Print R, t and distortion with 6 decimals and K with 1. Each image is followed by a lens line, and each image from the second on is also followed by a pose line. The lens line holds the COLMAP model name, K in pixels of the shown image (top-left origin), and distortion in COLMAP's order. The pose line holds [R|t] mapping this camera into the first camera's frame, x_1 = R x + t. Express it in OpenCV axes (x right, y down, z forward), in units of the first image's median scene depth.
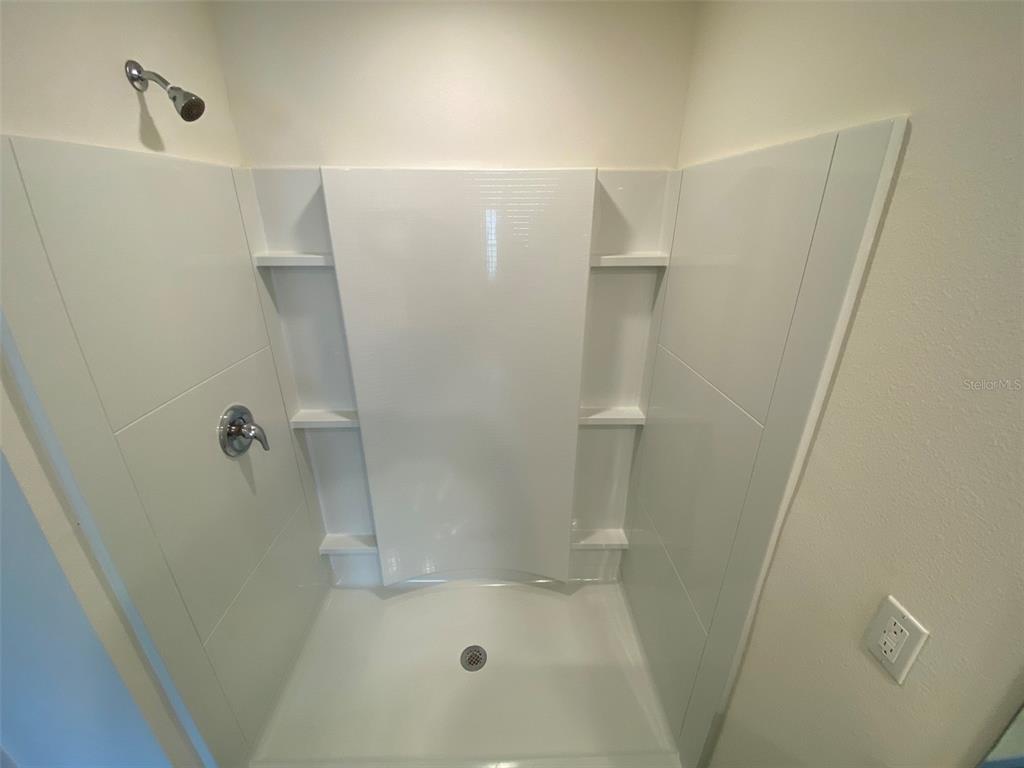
lens RADIAL K [[418.6, 0, 508.3], [0, 418.6, 384.4], [0, 0, 1]] dist [-0.001704, -0.004405]
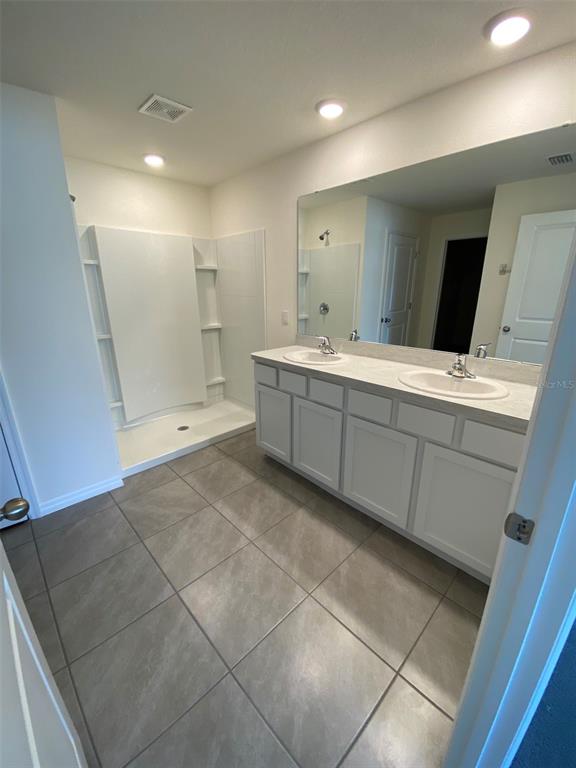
lens RADIAL K [[313.9, 0, 288.9], [0, 313.9, 385.6], [0, 0, 1]] dist [-0.001704, -0.004405]
pose [[0.742645, -0.207624, 0.636687, -0.881646], [0.258344, 0.965956, 0.013660, 0.651301], [-0.617848, 0.154339, 0.771001, -0.980929]]
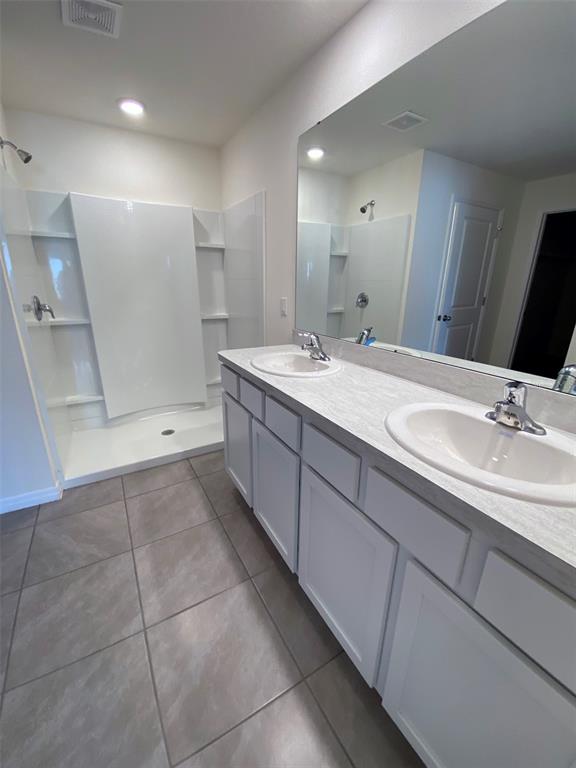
lens RADIAL K [[313.9, 0, 289.6], [0, 313.9, 383.1], [0, 0, 1]] dist [-0.001704, -0.004405]
pose [[0.878171, -0.139639, 0.457512, -0.276489], [0.171006, 0.984882, -0.027638, 0.663952], [-0.446736, 0.102508, 0.888774, -0.822156]]
